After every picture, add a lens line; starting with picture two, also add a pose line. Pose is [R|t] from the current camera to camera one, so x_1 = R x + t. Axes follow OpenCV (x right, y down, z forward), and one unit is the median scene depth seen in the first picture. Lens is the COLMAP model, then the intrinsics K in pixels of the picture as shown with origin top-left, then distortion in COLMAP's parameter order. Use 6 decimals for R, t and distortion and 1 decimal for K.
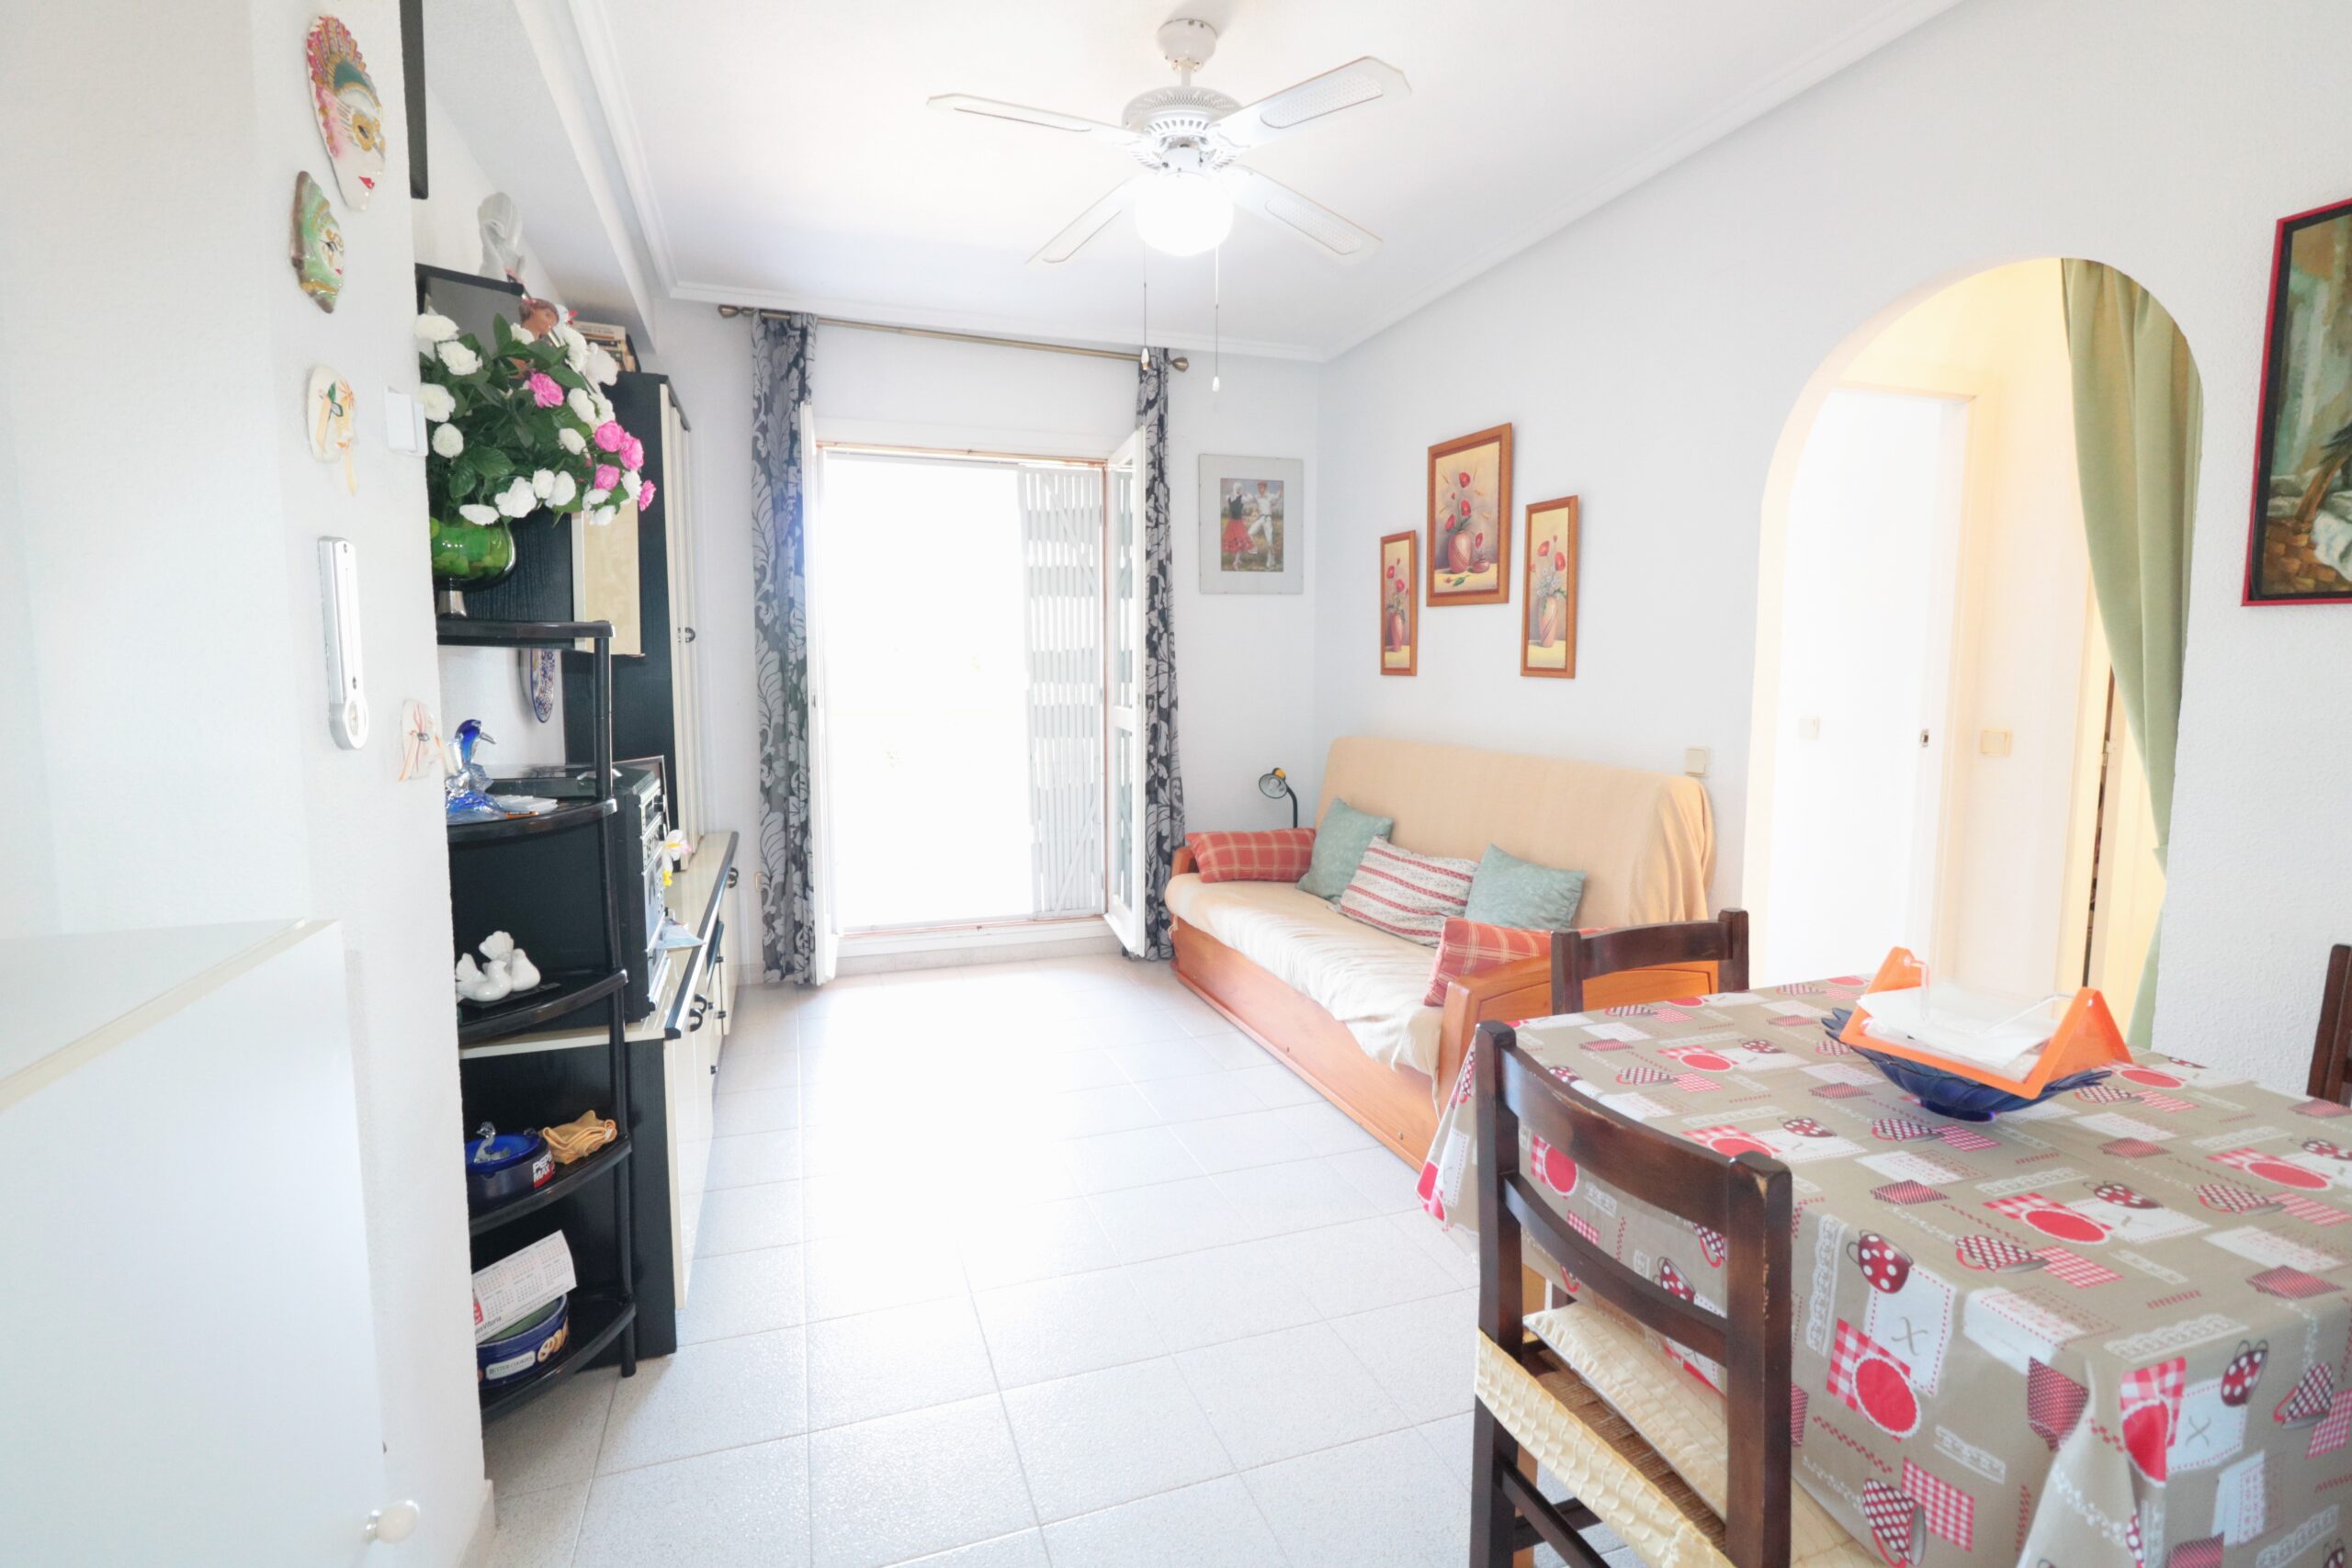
lens RADIAL K [[1087.9, 0, 1173.6], [0, 1087.9, 765.8], [0, 0, 1]] dist [-0.001555, 0.000563]
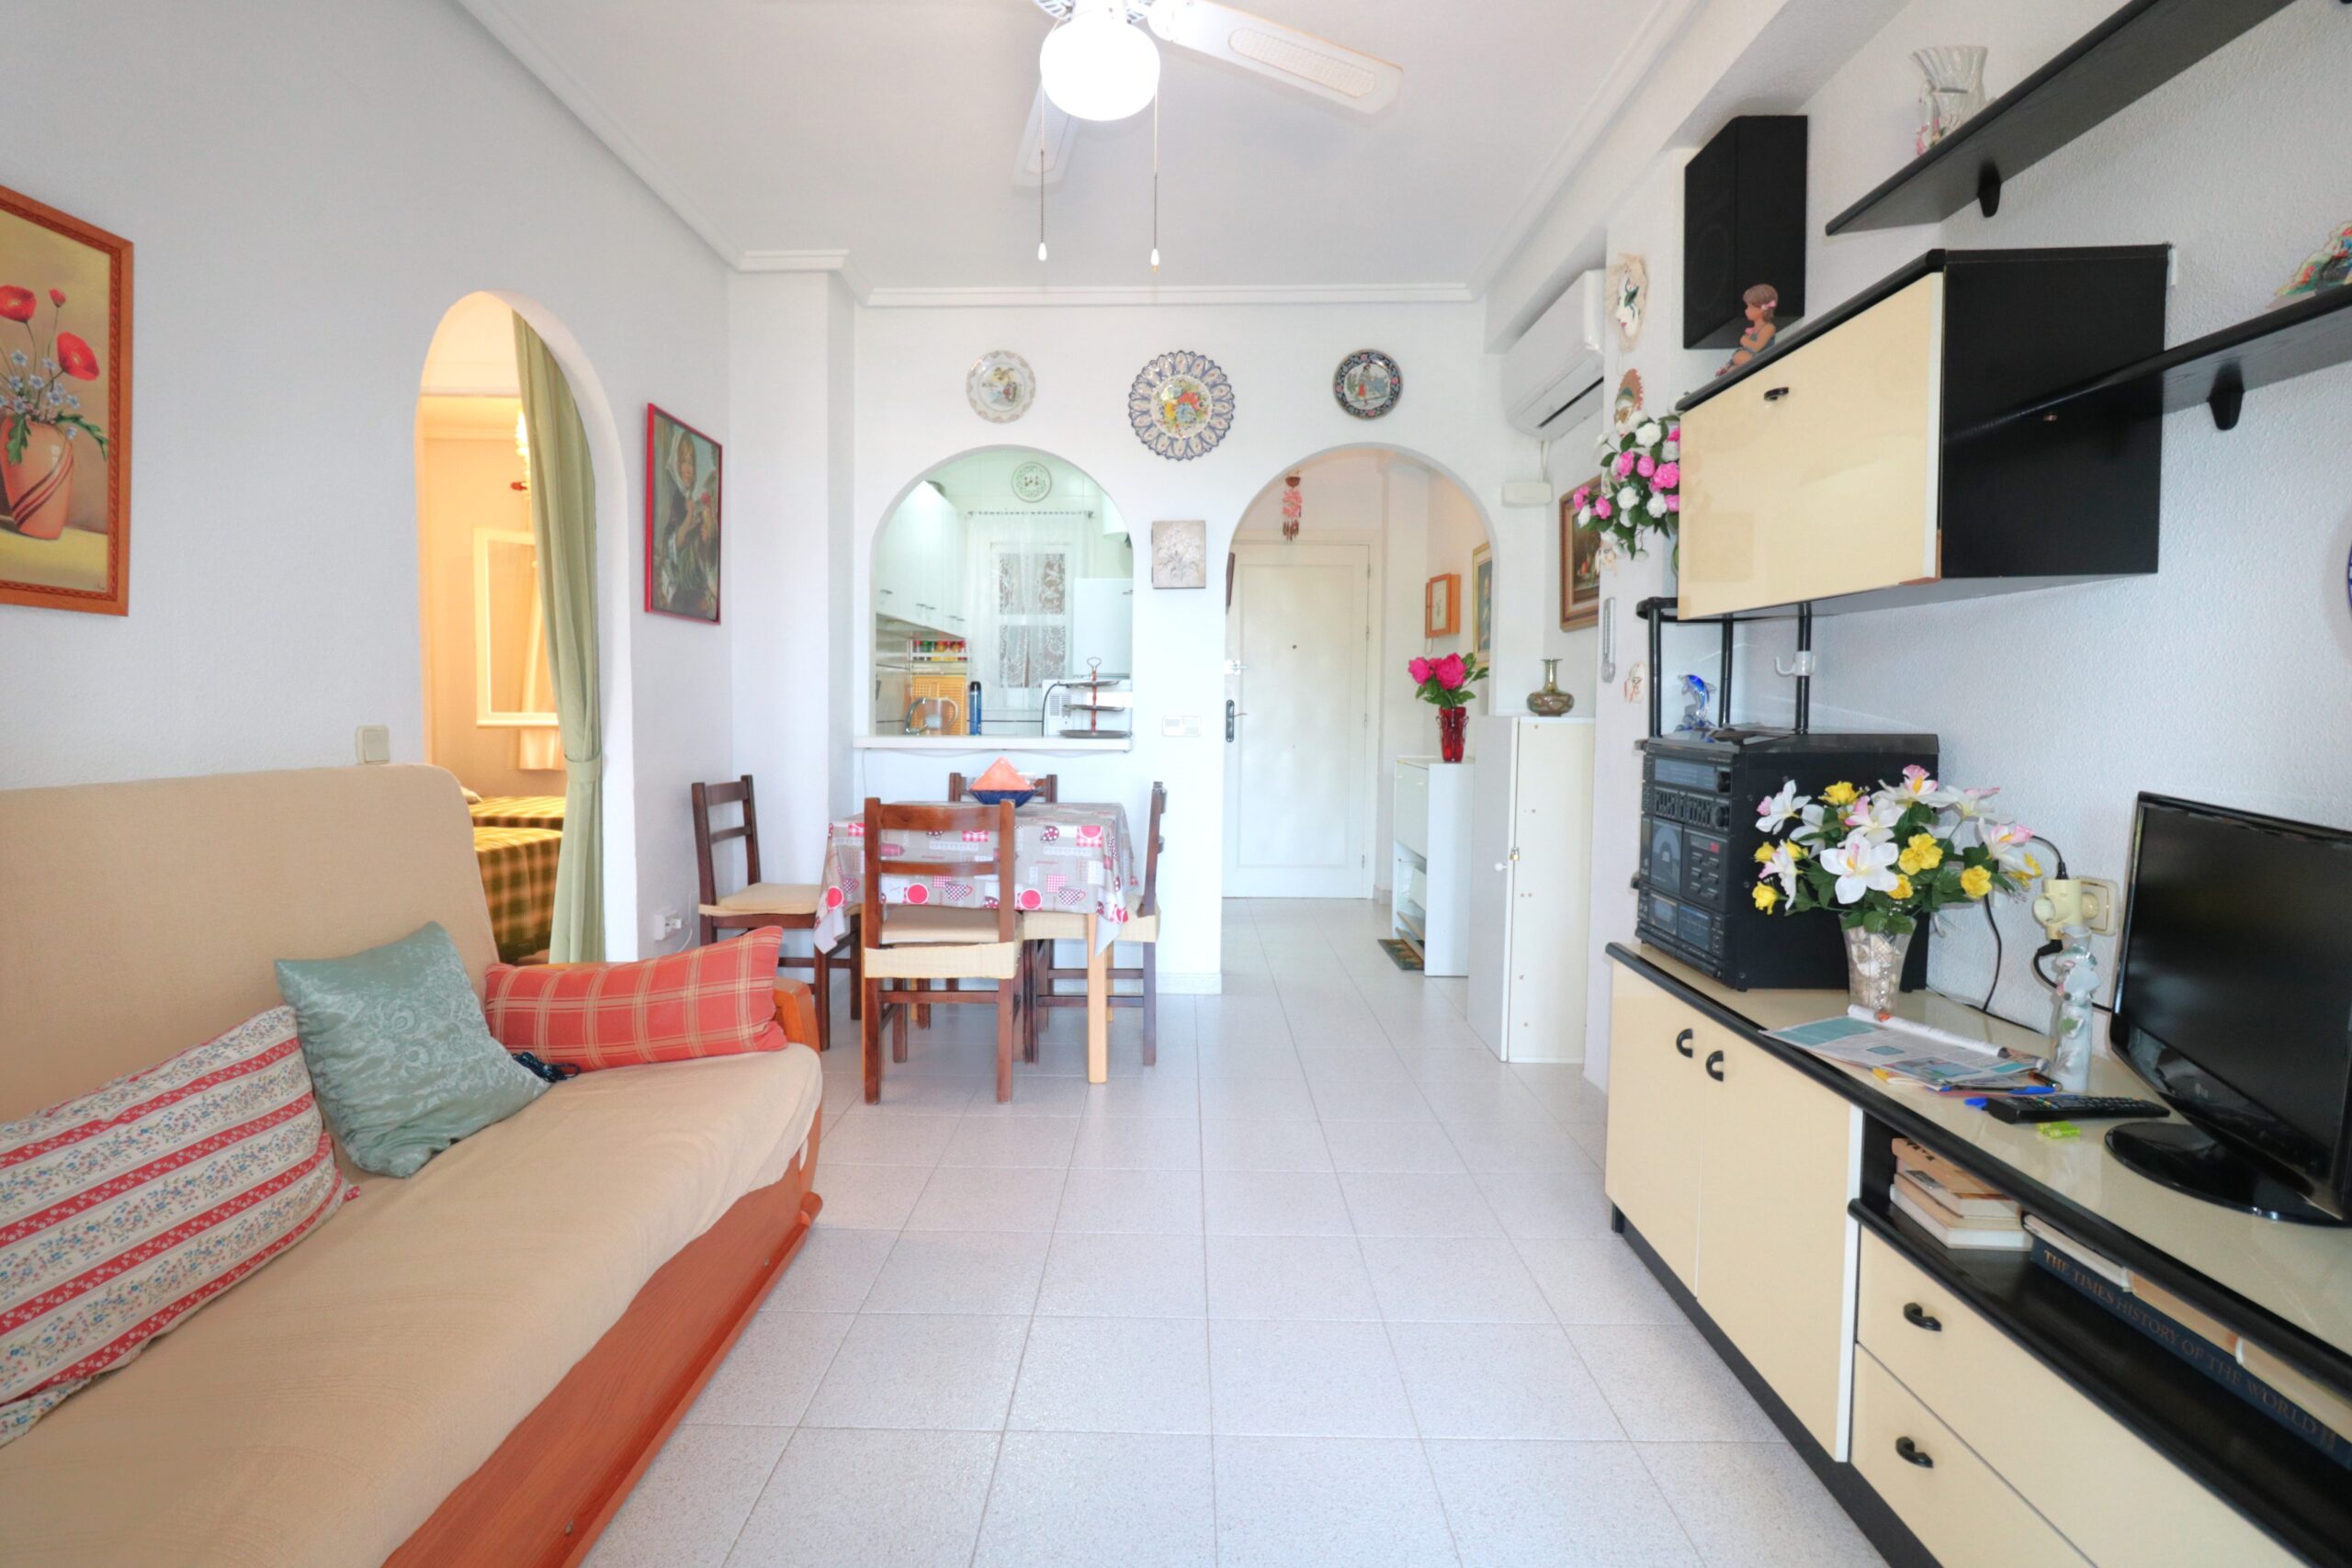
lens RADIAL K [[1087.9, 0, 1173.6], [0, 1087.9, 765.8], [0, 0, 1]] dist [-0.001555, 0.000563]
pose [[-0.937196, -0.027897, 0.347686, -0.200660], [0.022699, 0.989806, 0.140604, -0.058938], [-0.348064, 0.139666, -0.927009, 1.065784]]
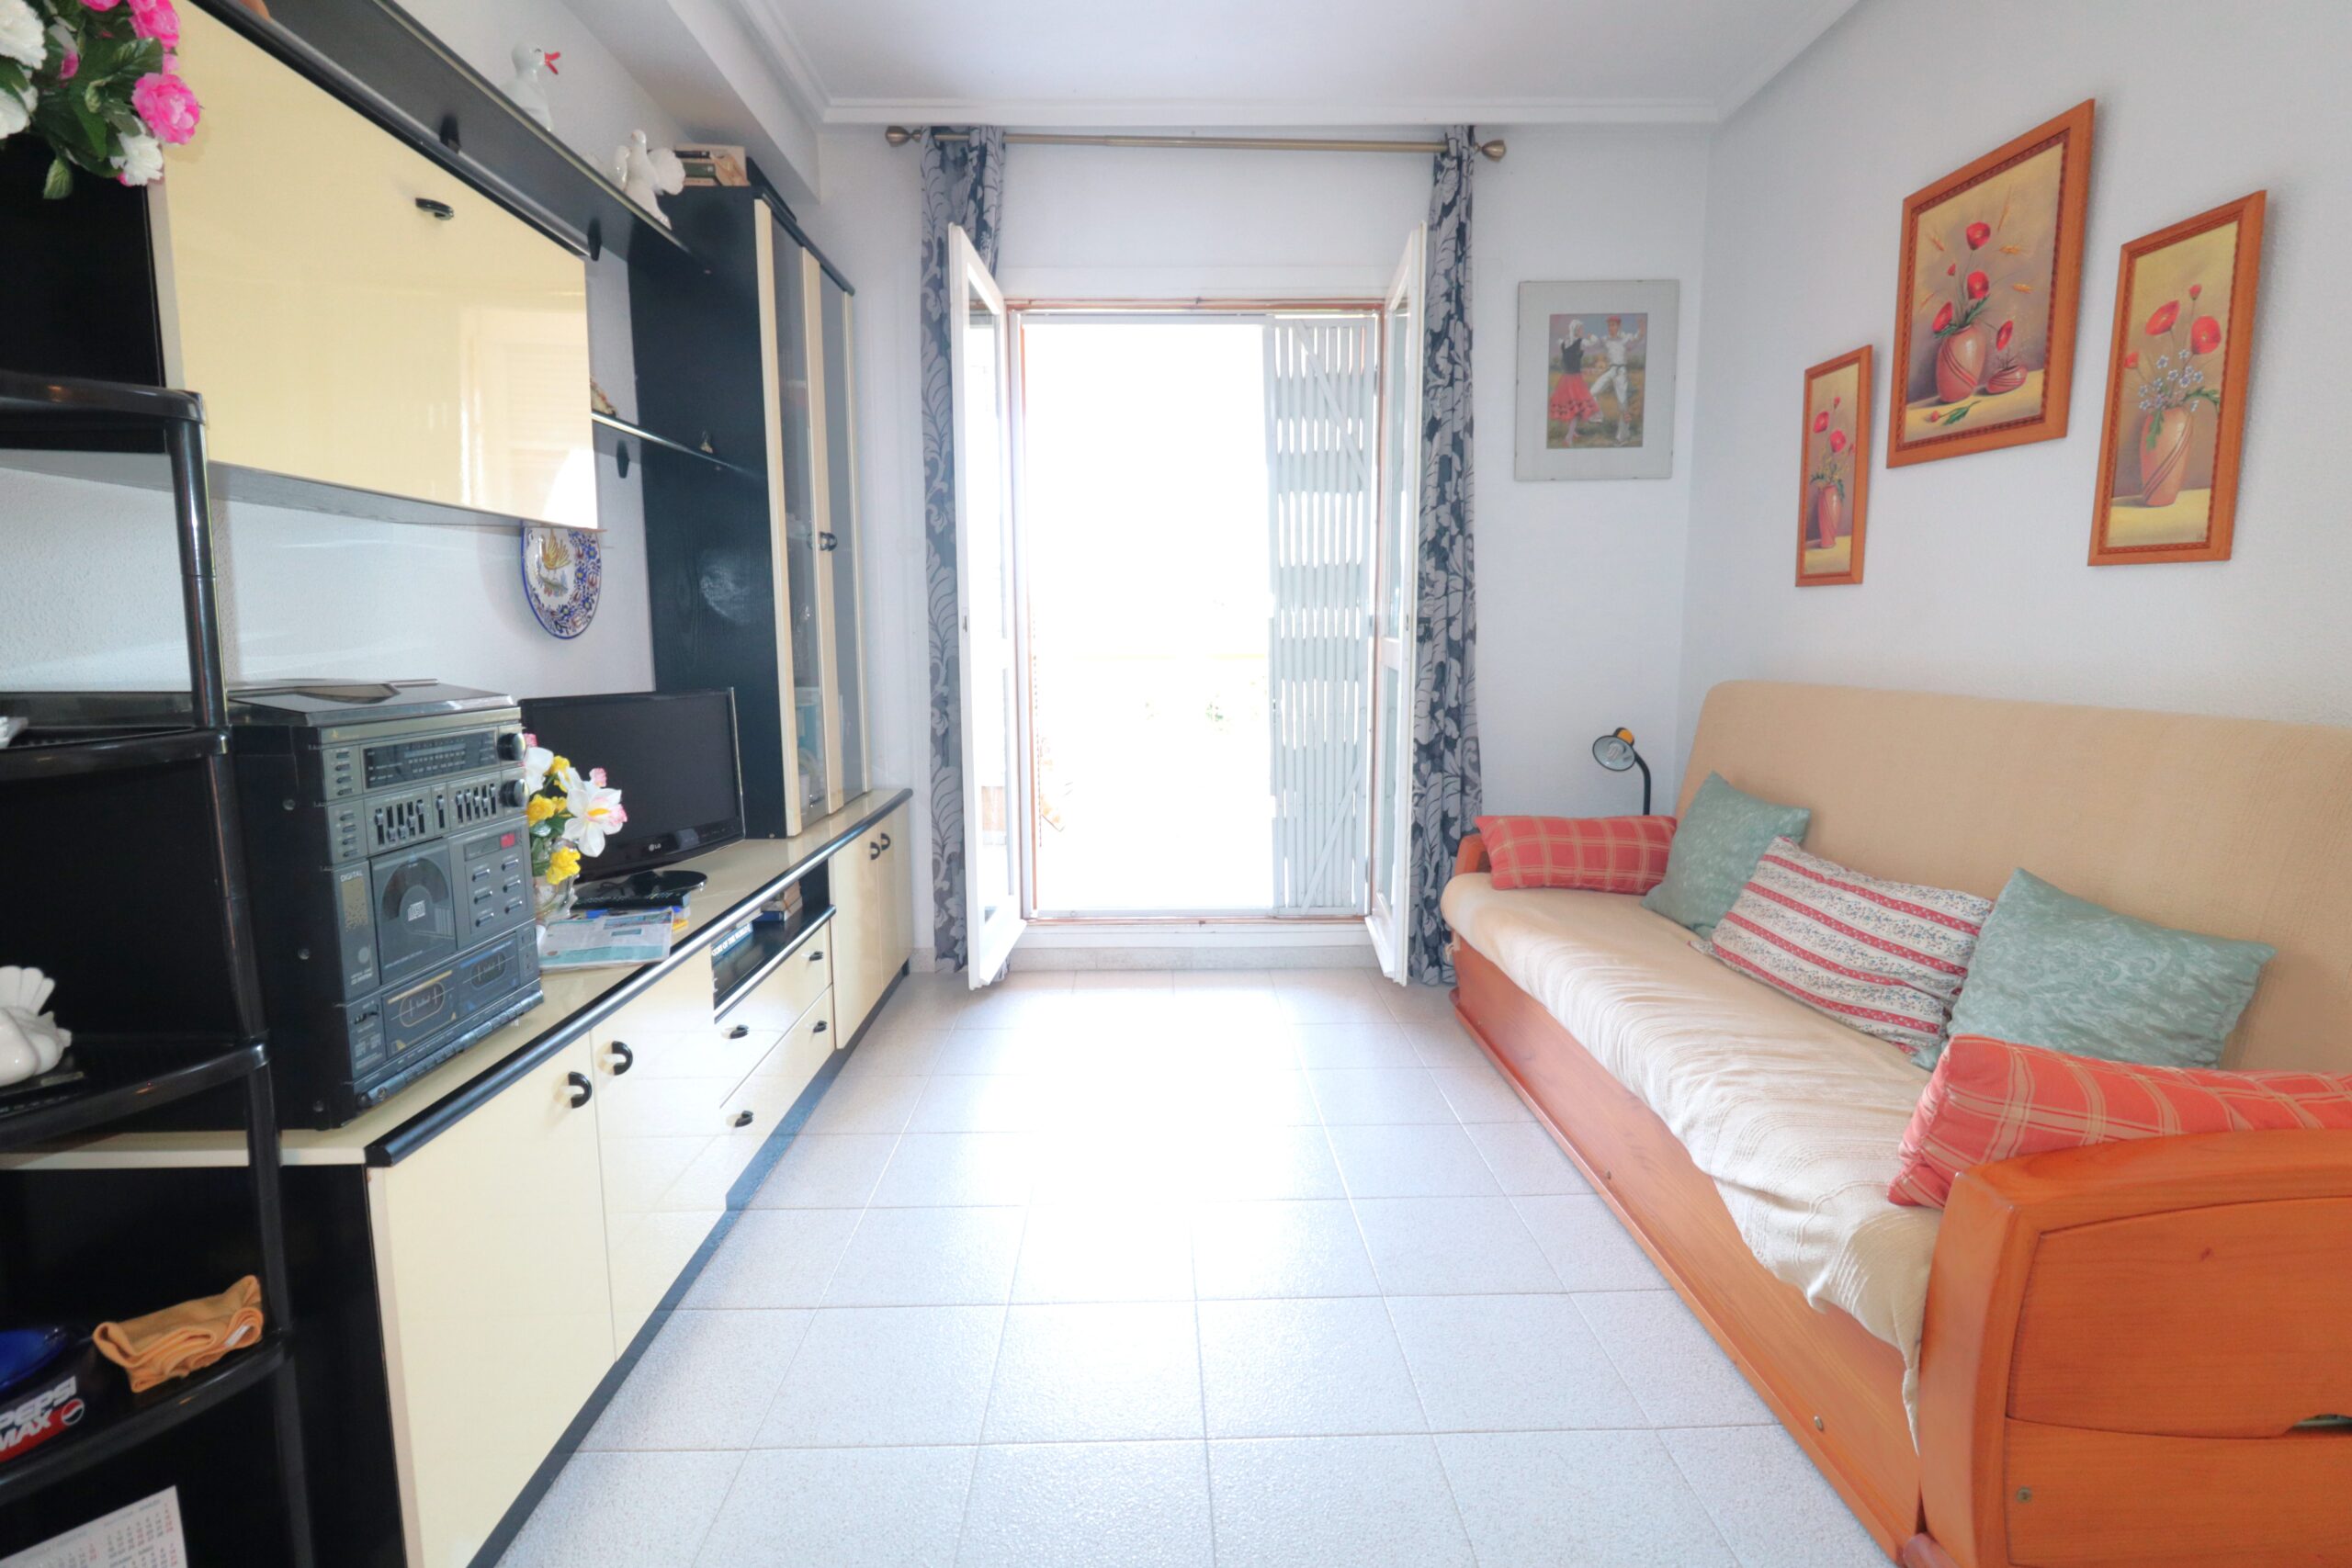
lens RADIAL K [[1087.9, 0, 1173.6], [0, 1087.9, 765.8], [0, 0, 1]] dist [-0.001555, 0.000563]
pose [[0.950856, 0.033267, -0.307841, 0.044129], [-0.022483, 0.999005, 0.038513, 0.007302], [0.308816, -0.029700, 0.950658, 0.288049]]
